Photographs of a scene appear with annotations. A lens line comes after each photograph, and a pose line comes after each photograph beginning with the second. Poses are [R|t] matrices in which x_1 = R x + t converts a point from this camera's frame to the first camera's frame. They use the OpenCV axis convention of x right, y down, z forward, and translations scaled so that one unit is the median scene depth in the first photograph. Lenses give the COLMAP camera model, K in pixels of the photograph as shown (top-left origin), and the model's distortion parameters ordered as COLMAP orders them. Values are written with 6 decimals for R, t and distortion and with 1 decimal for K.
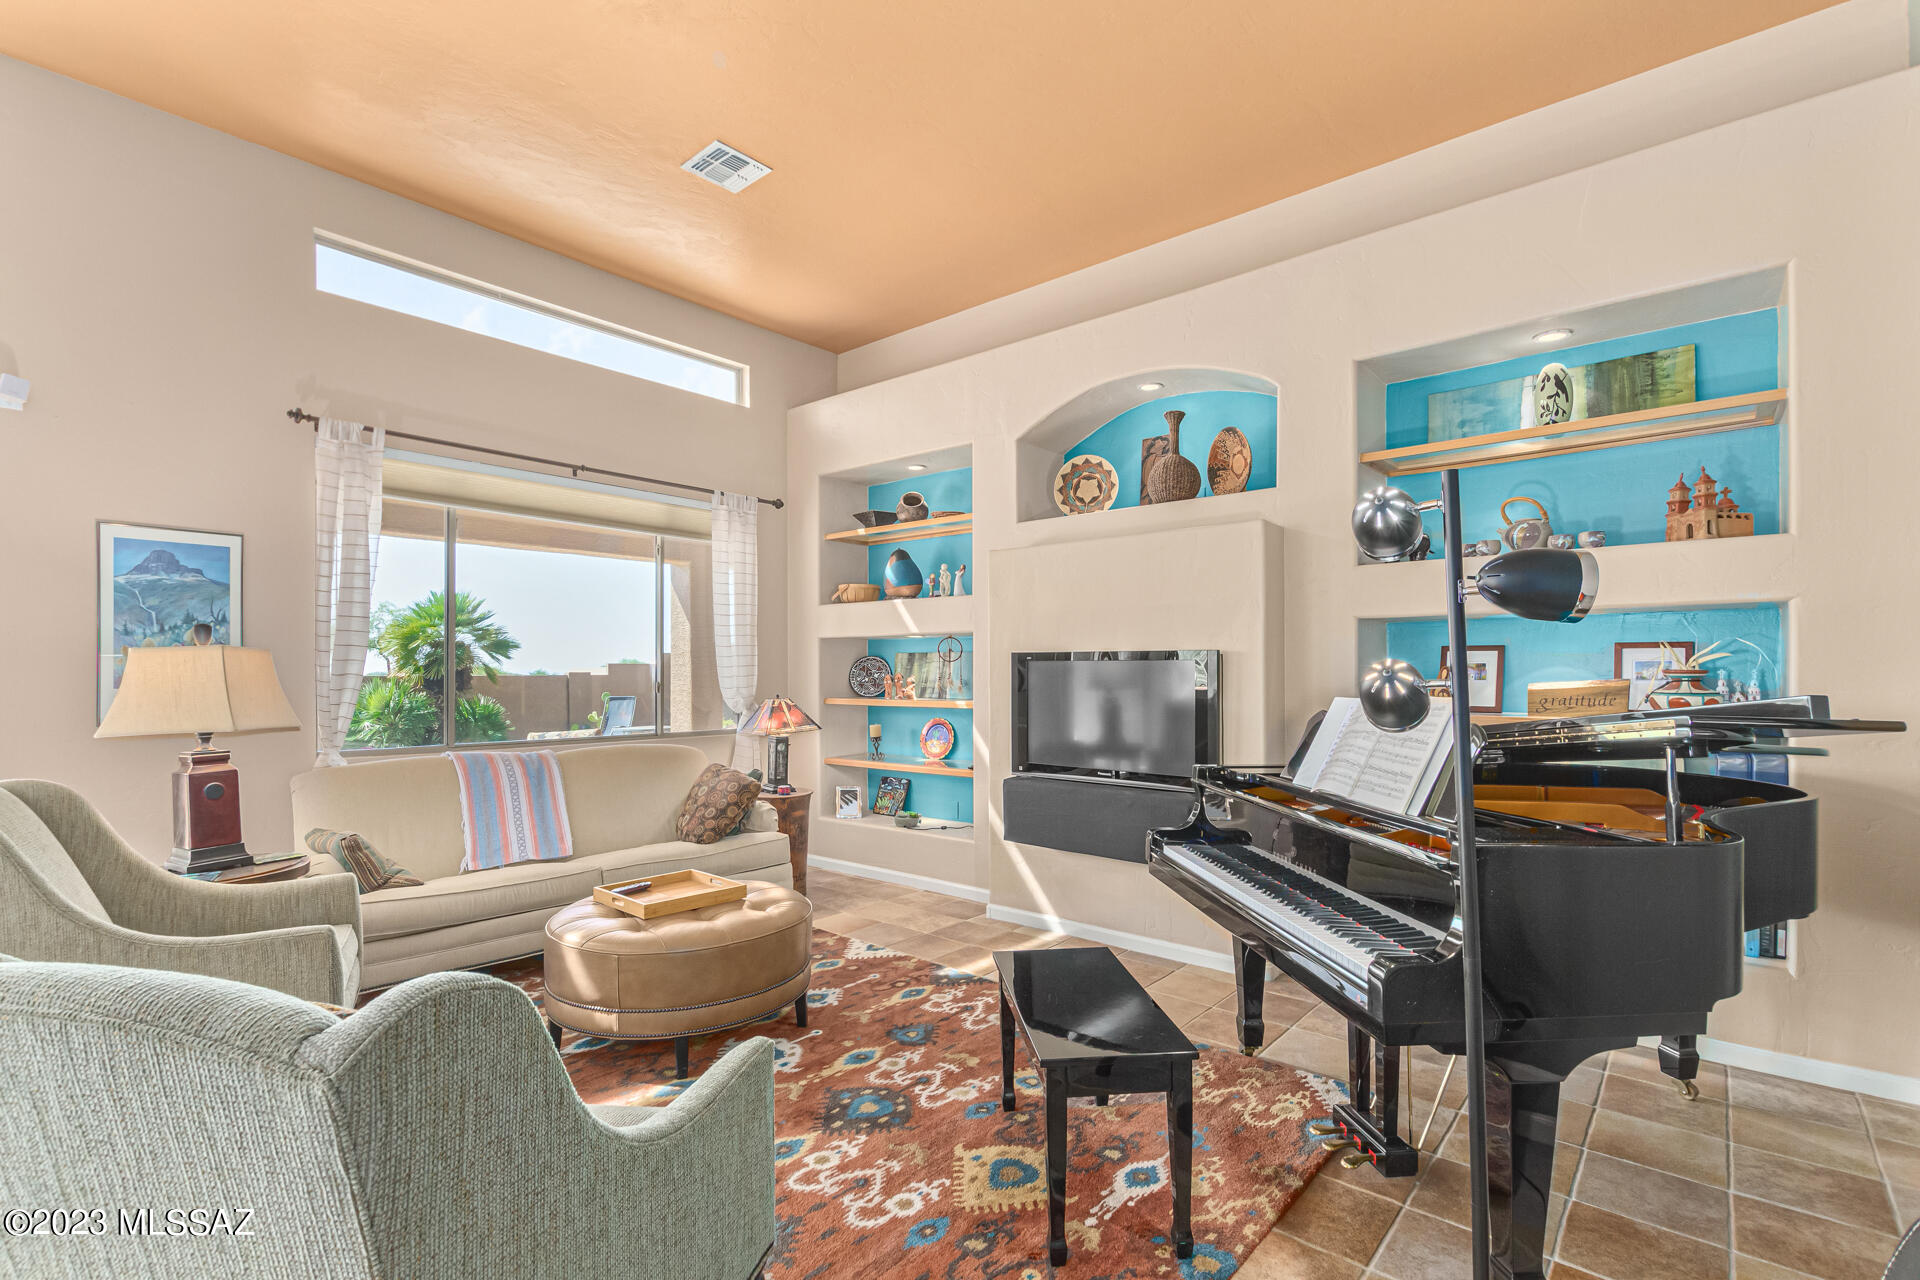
lens RADIAL K [[882.5, 0, 957.7], [0, 882.5, 677.6], [0, 0, 1]] dist [0.006076, -0.001117]
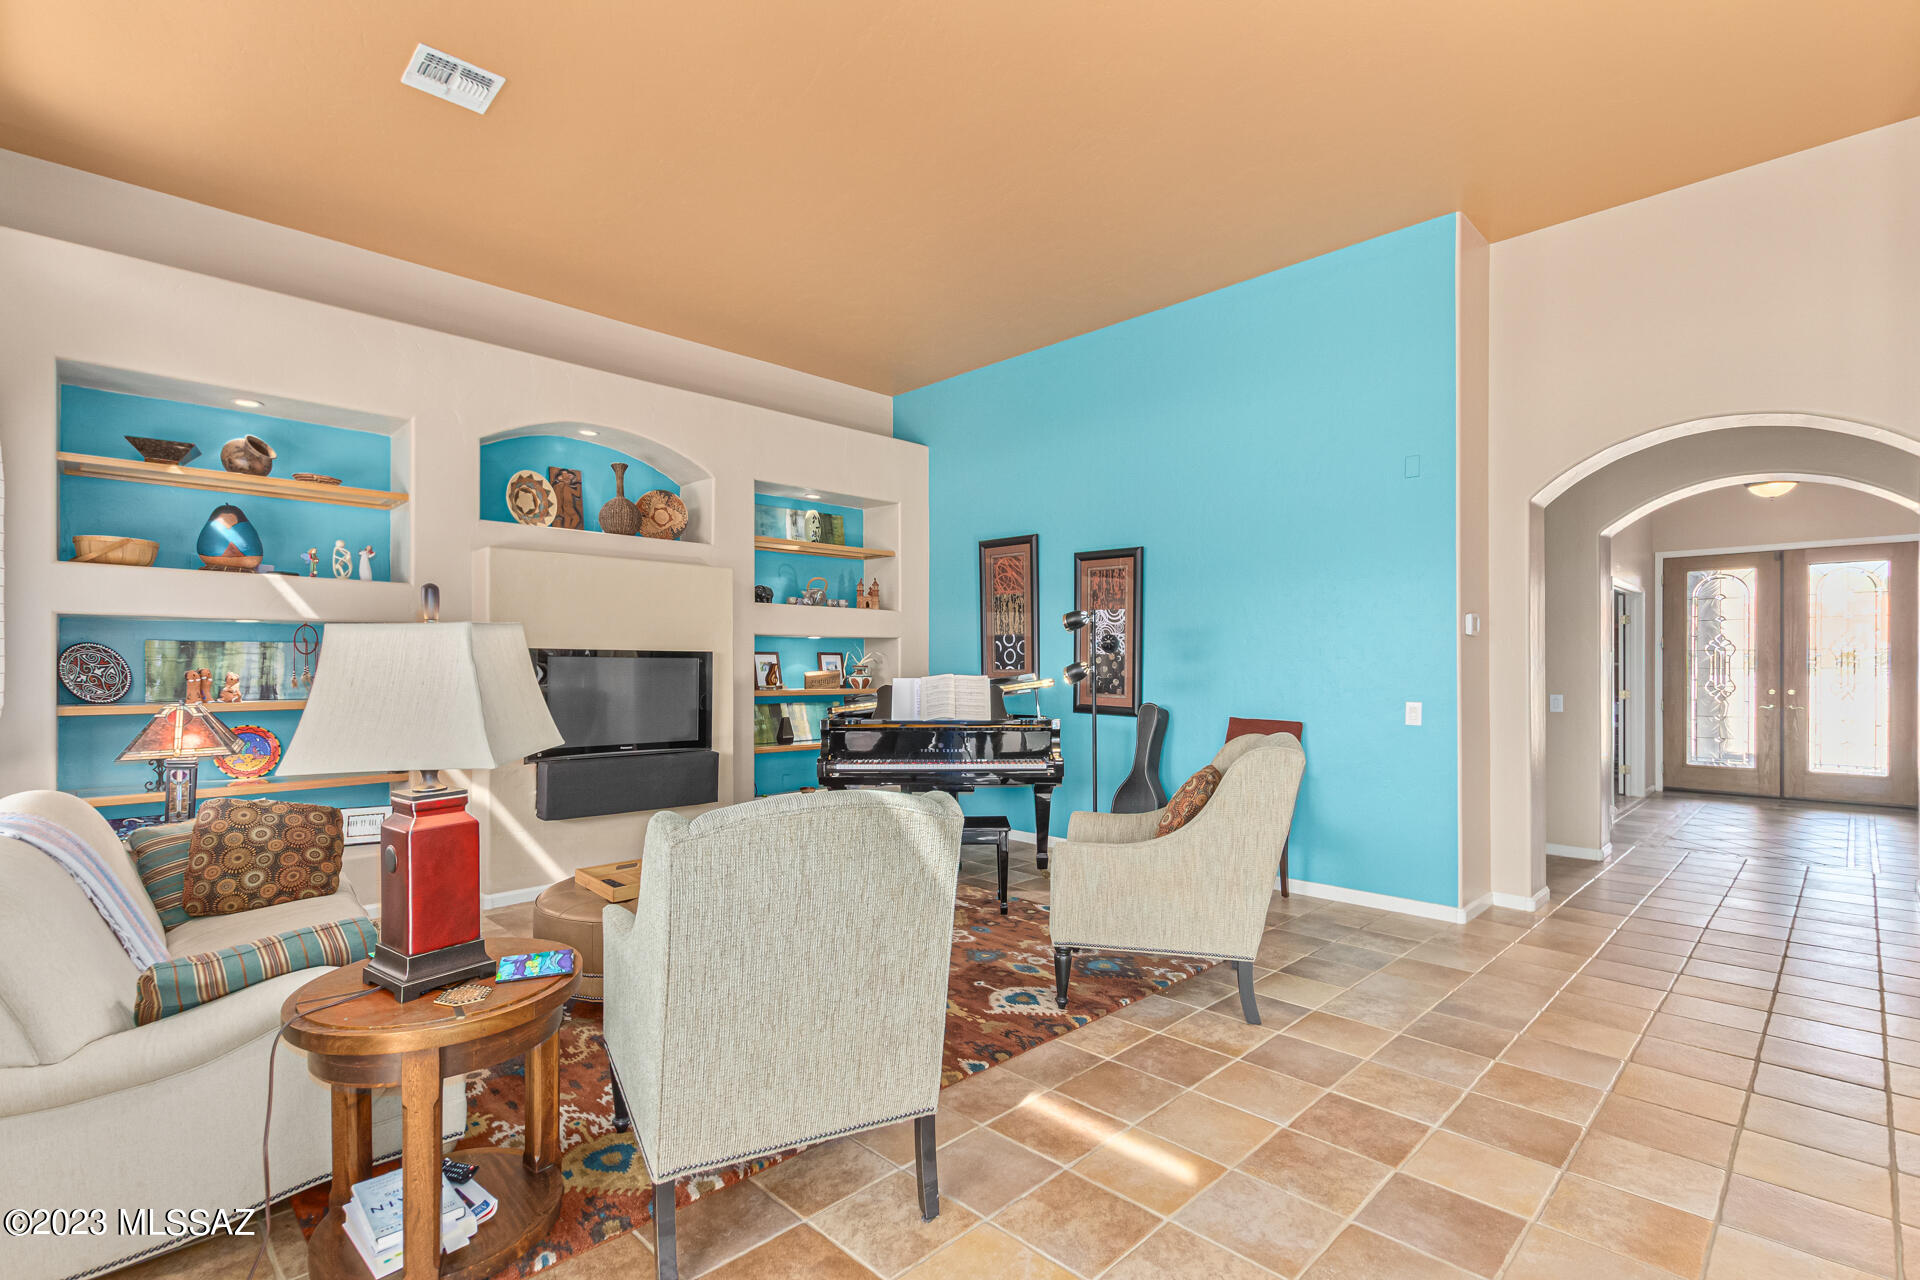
lens RADIAL K [[882.5, 0, 969.3], [0, 882.5, 664.3], [0, 0, 1]] dist [0.006076, -0.001117]
pose [[0.062770, 0.004362, 0.998018, -0.997403], [0.010178, 0.999936, -0.005011, 0.002142], [-0.997976, 0.010473, 0.062722, 0.411094]]
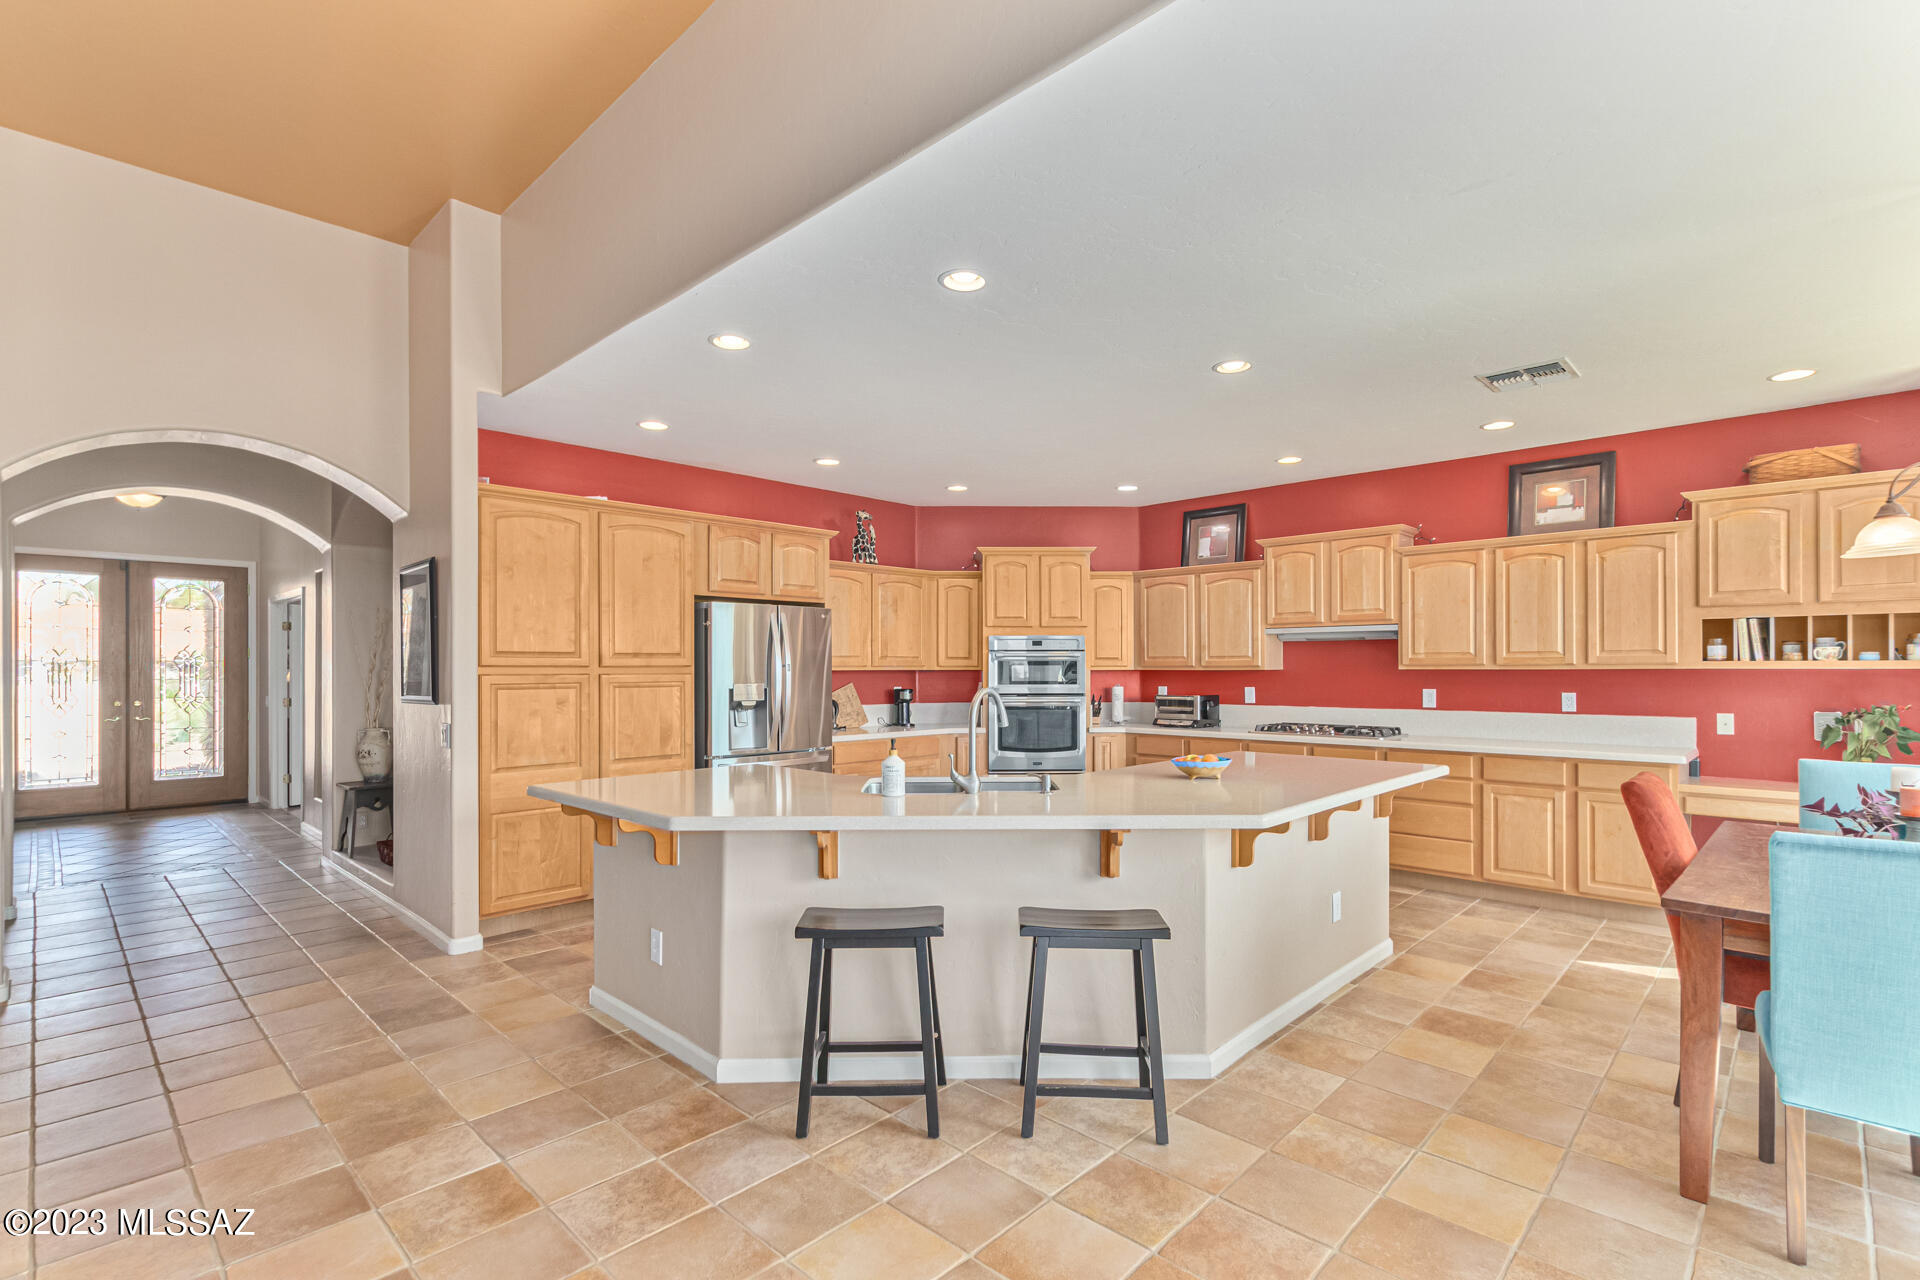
lens RADIAL K [[882.5, 0, 951.2], [0, 882.5, 668.3], [0, 0, 1]] dist [0.006076, -0.001117]
pose [[-0.998113, 0.006524, 0.061053, -0.815933], [0.007103, 0.999932, 0.009272, -0.012389], [-0.060989, 0.009688, -0.998091, 0.584339]]
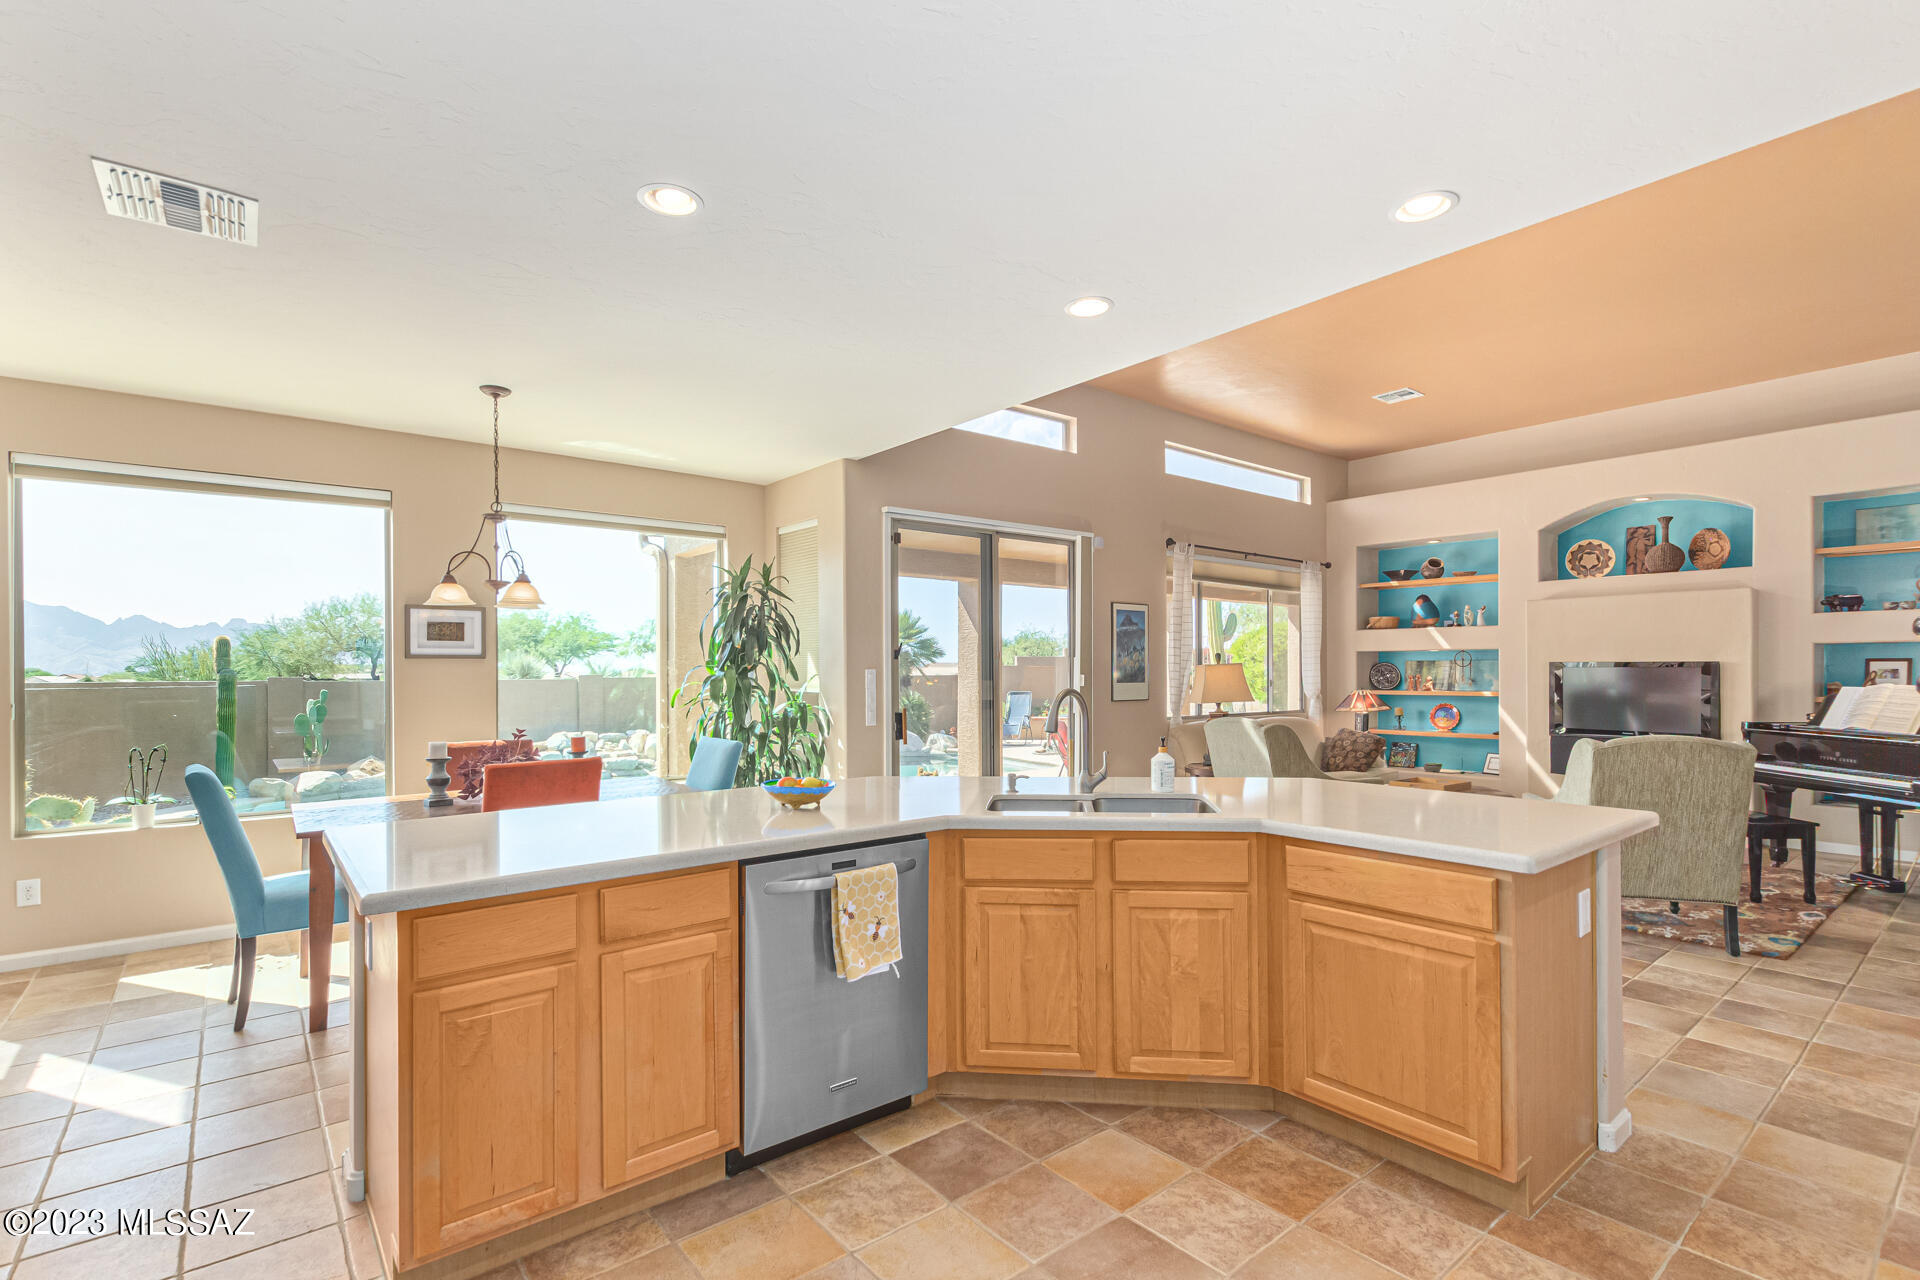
lens RADIAL K [[882.5, 0, 955.5], [0, 882.5, 679.5], [0, 0, 1]] dist [0.006076, -0.001117]
pose [[0.984223, -0.000262, -0.176933, -0.768410], [0.000504, 0.999999, 0.001325, 0.002201], [0.176933, -0.001393, 0.984222, -0.871051]]
